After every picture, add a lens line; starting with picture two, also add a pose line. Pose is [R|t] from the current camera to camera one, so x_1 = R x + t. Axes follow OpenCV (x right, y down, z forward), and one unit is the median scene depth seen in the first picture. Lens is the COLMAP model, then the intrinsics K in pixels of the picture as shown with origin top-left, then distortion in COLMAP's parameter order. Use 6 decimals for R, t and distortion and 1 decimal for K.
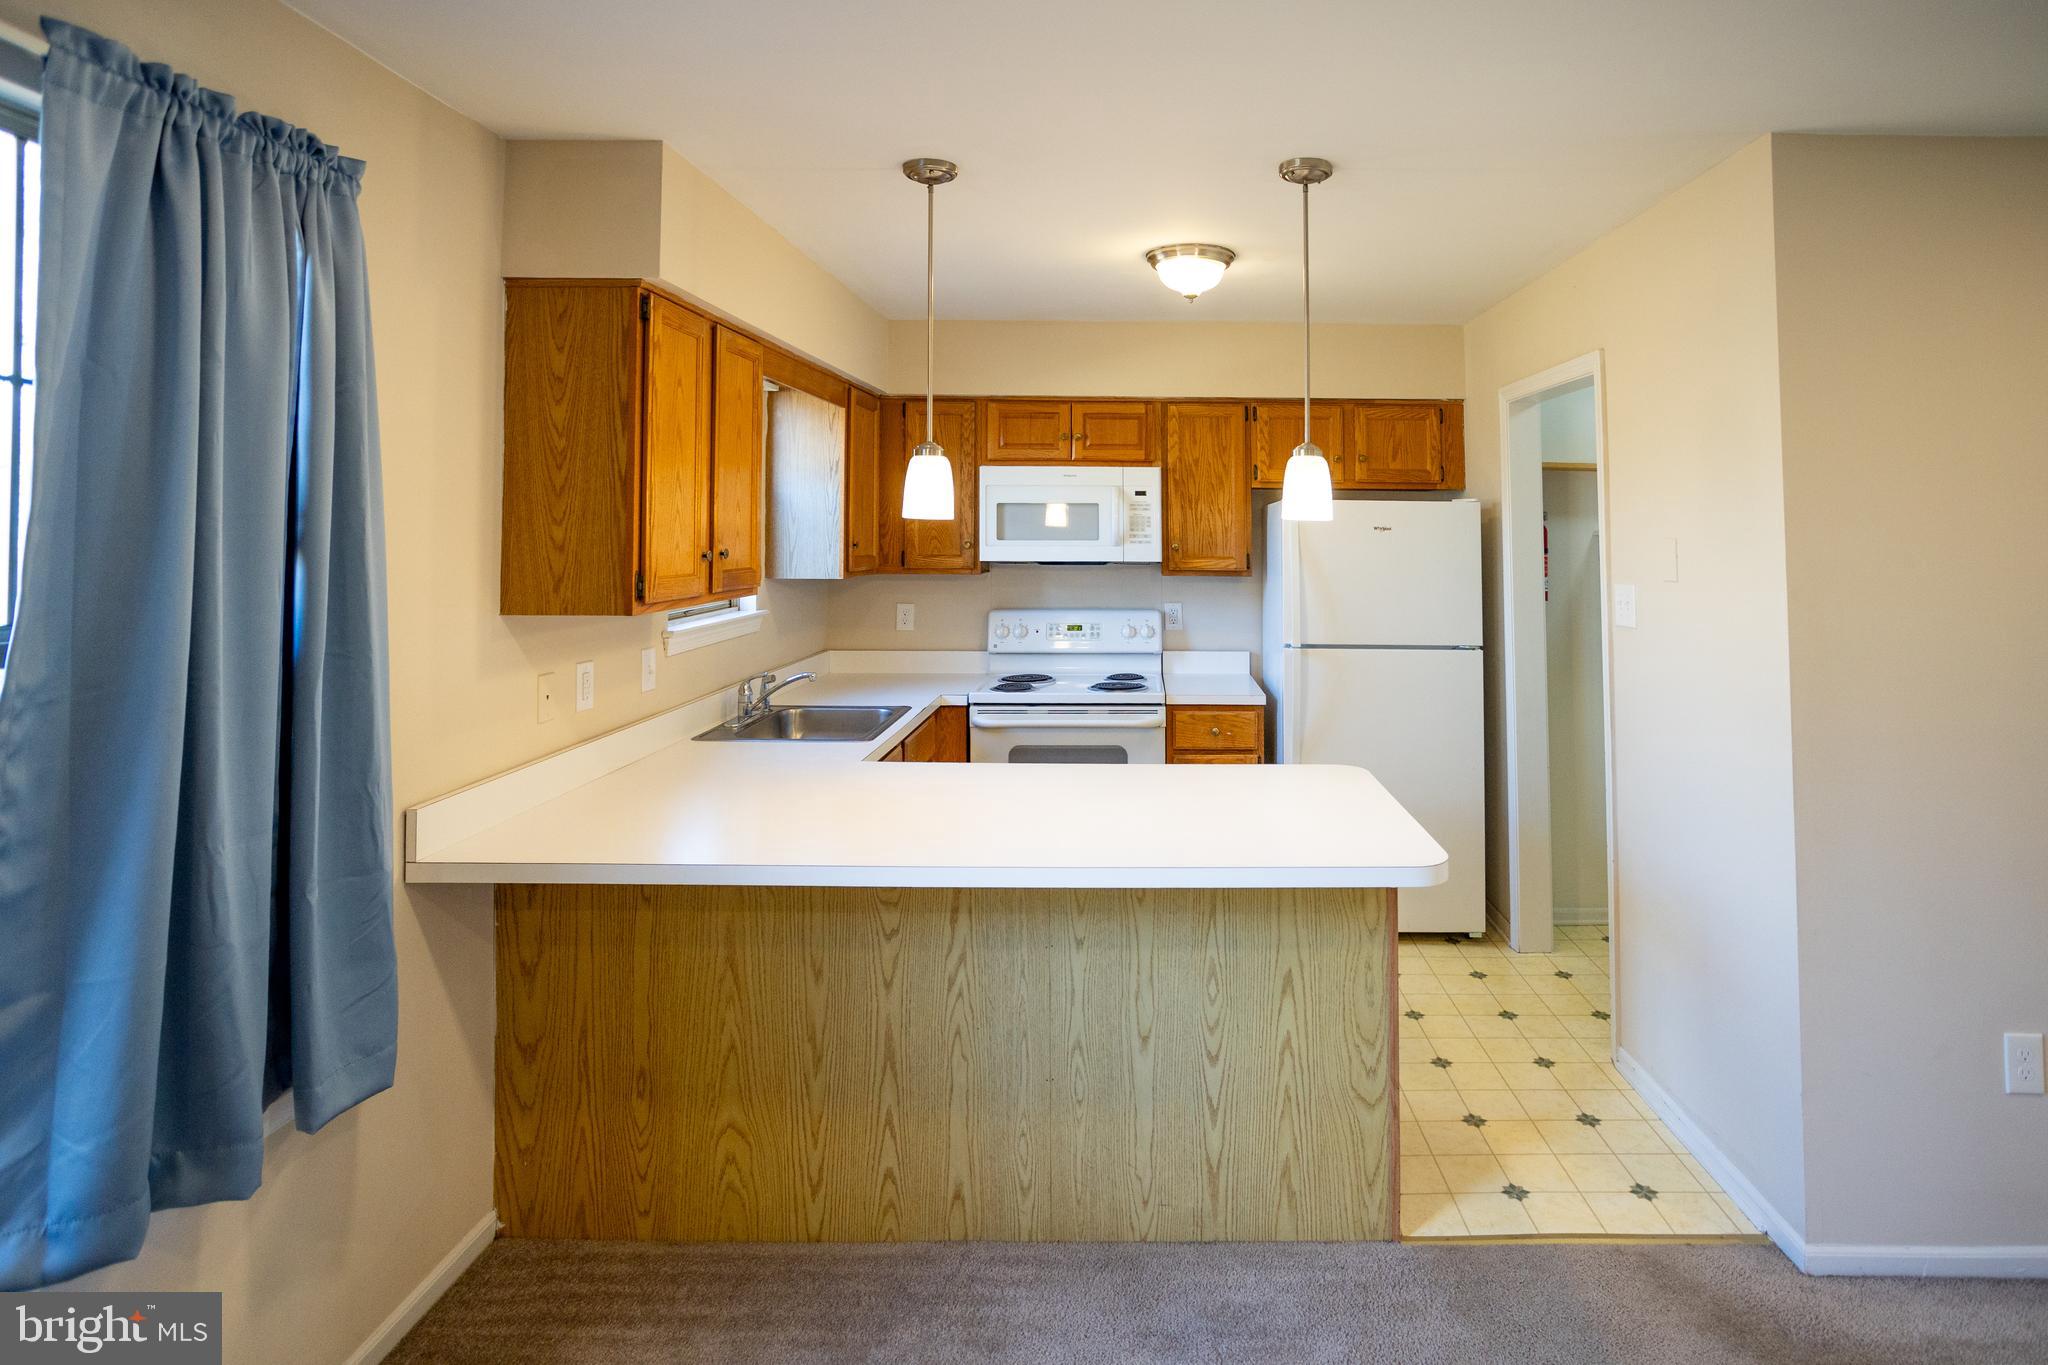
lens RADIAL K [[1049.9, 0, 1133.1], [0, 1049.9, 481.7], [0, 0, 1]] dist [-0.039742, 0.017365]
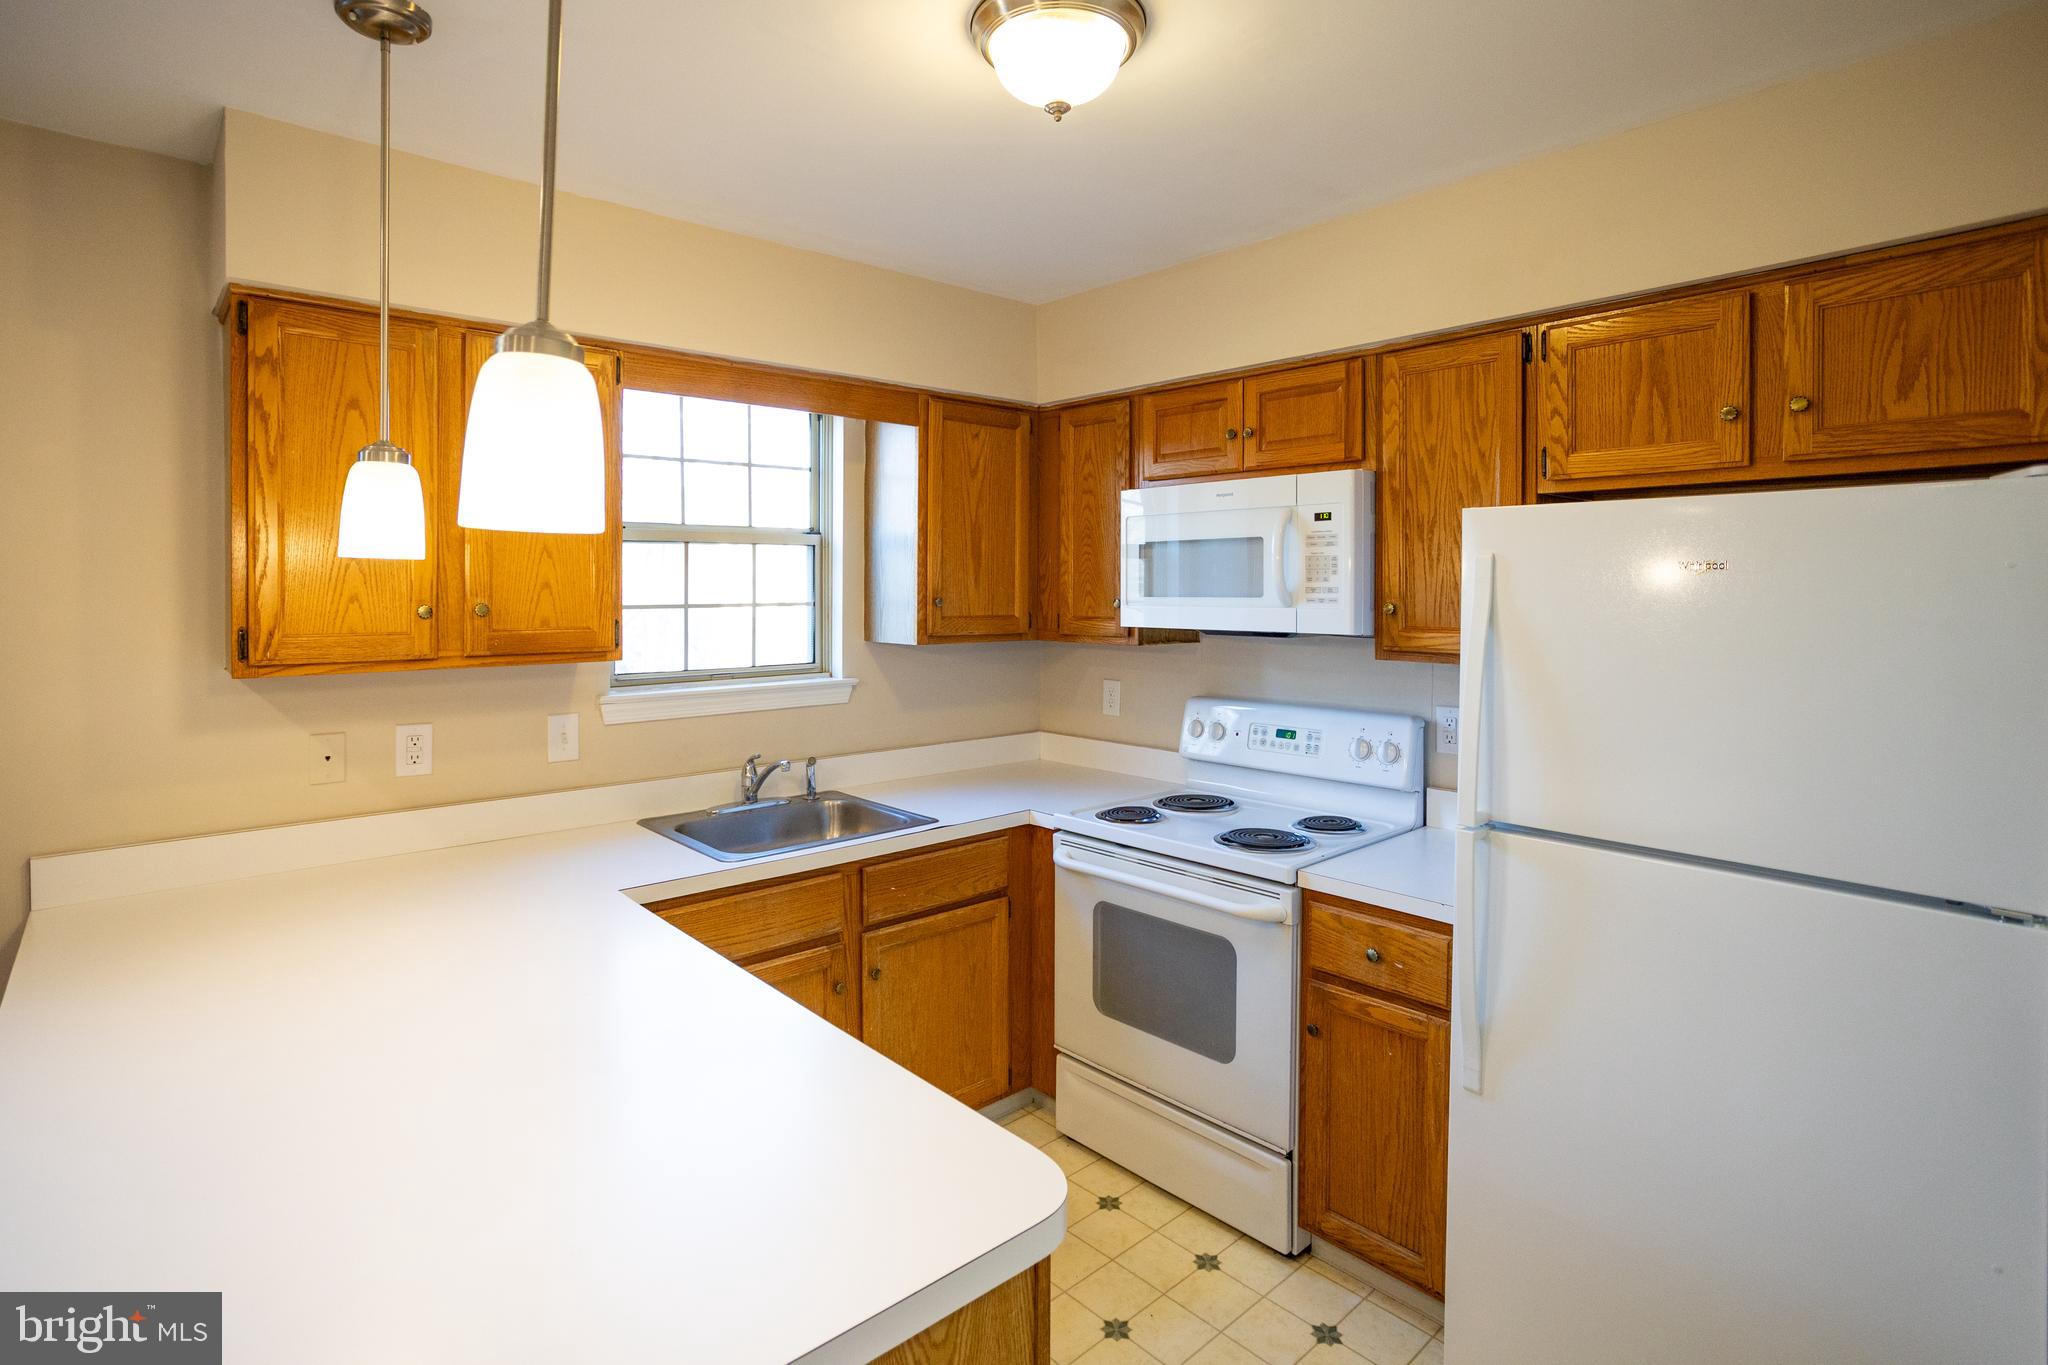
lens RADIAL K [[1027.8, 0, 1058.1], [0, 1027.8, 605.7], [0, 0, 1]] dist [-0.001666, 0.000415]
pose [[0.673450, 0.006594, -0.739204, 0.418091], [0.036357, 0.998455, 0.042029, 0.039421], [0.738338, -0.055179, 0.672169, 0.638295]]
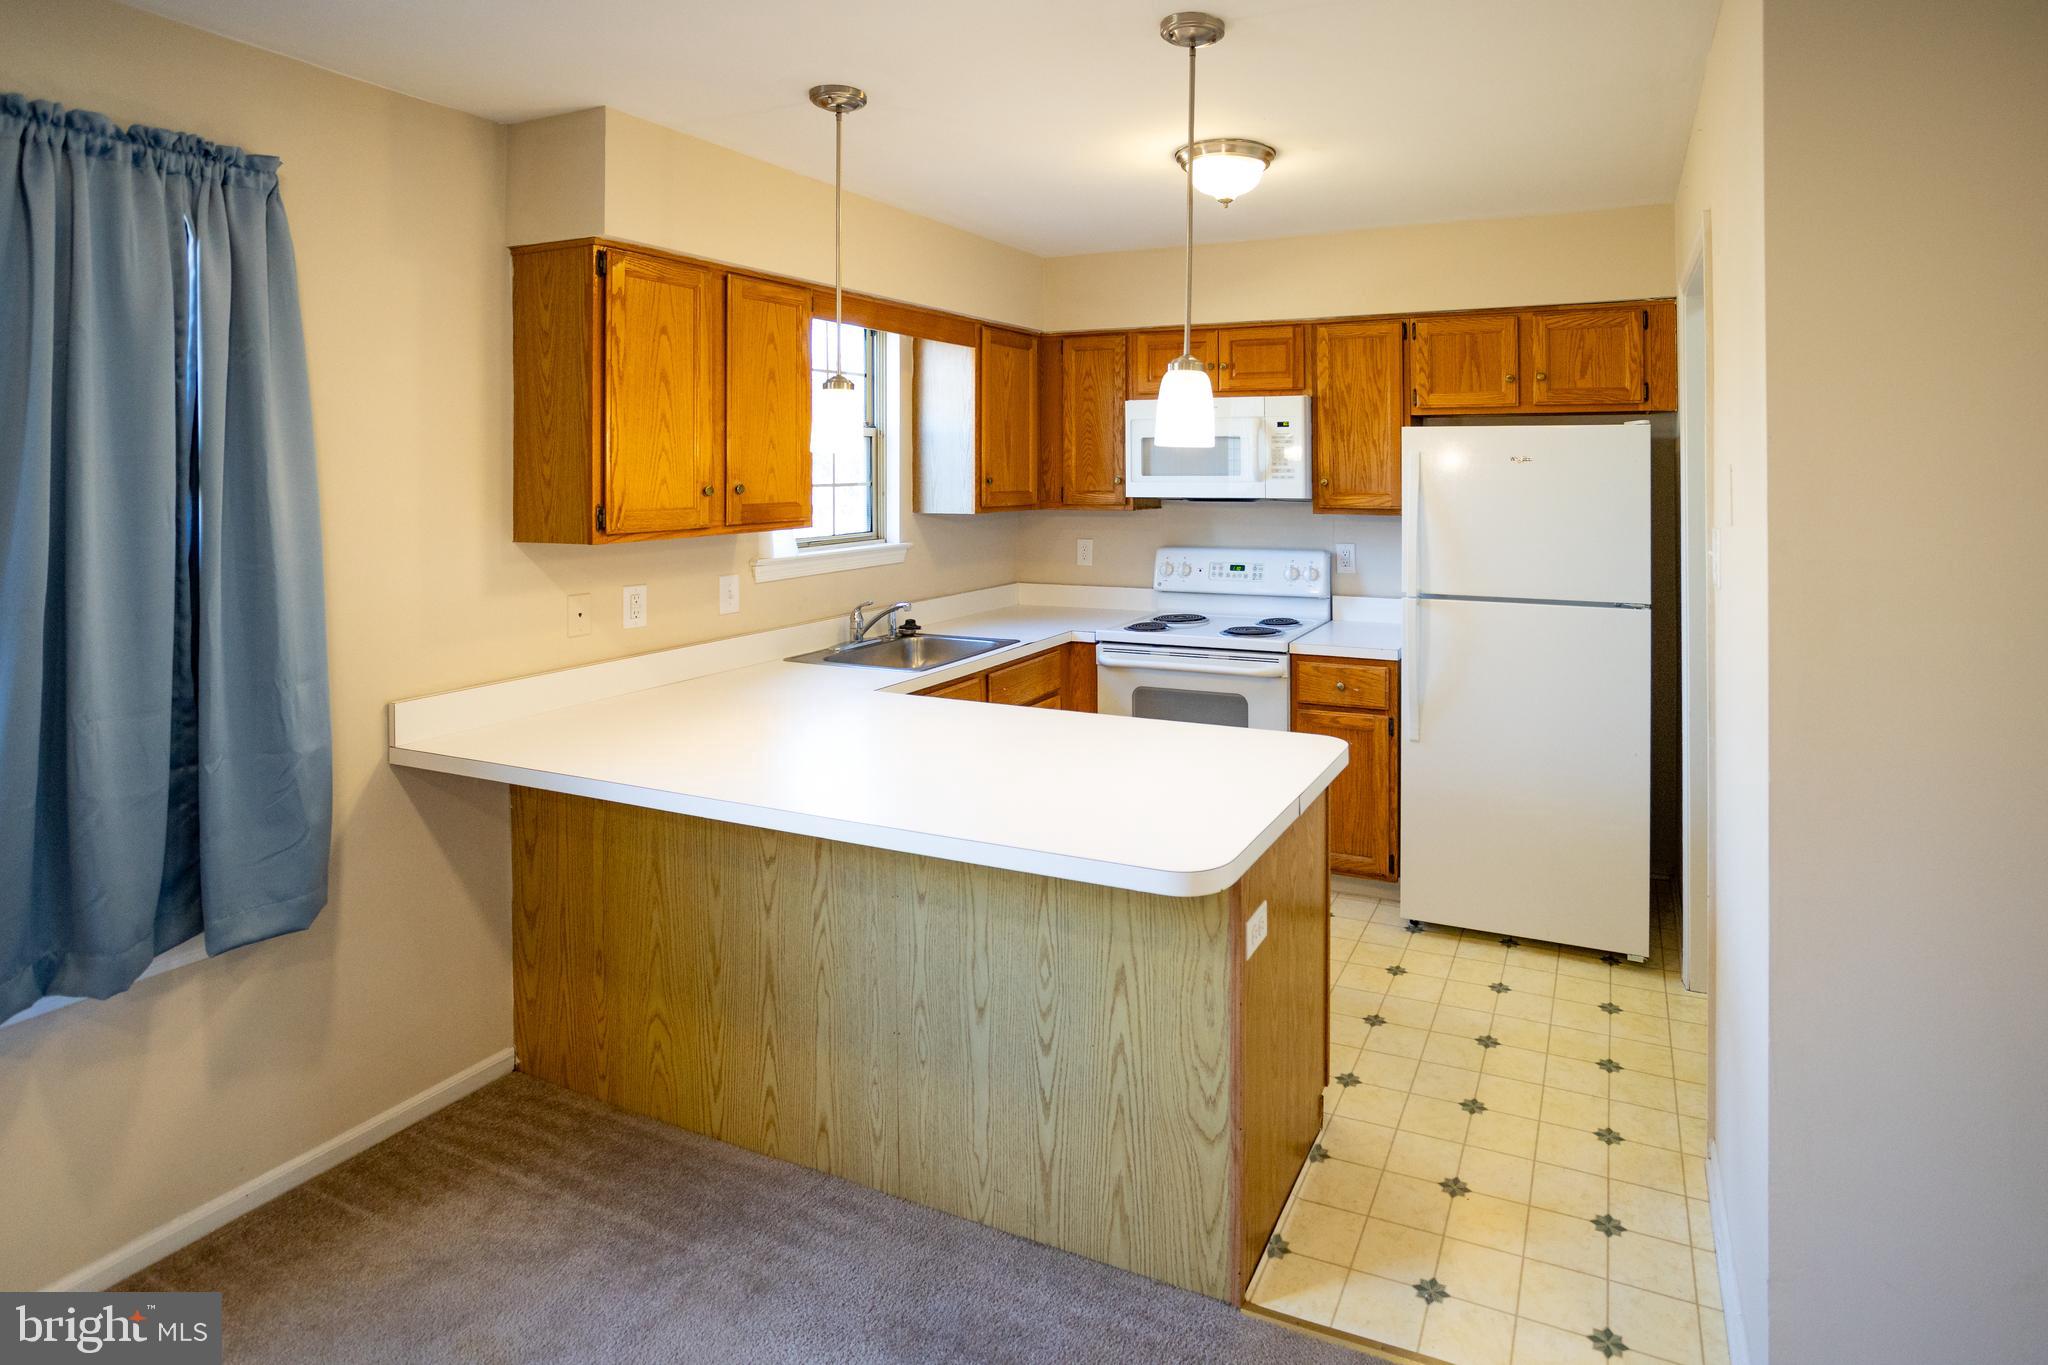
lens RADIAL K [[1032.3, 0, 1202.5], [0, 1032.3, 466.9], [0, 0, 1]] dist [-0.032033, 0.012356]
pose [[0.924144, -0.008809, -0.381944, 0.363777], [0.025568, 0.998919, 0.038824, 0.014395], [0.381189, -0.045644, 0.923370, 0.170375]]
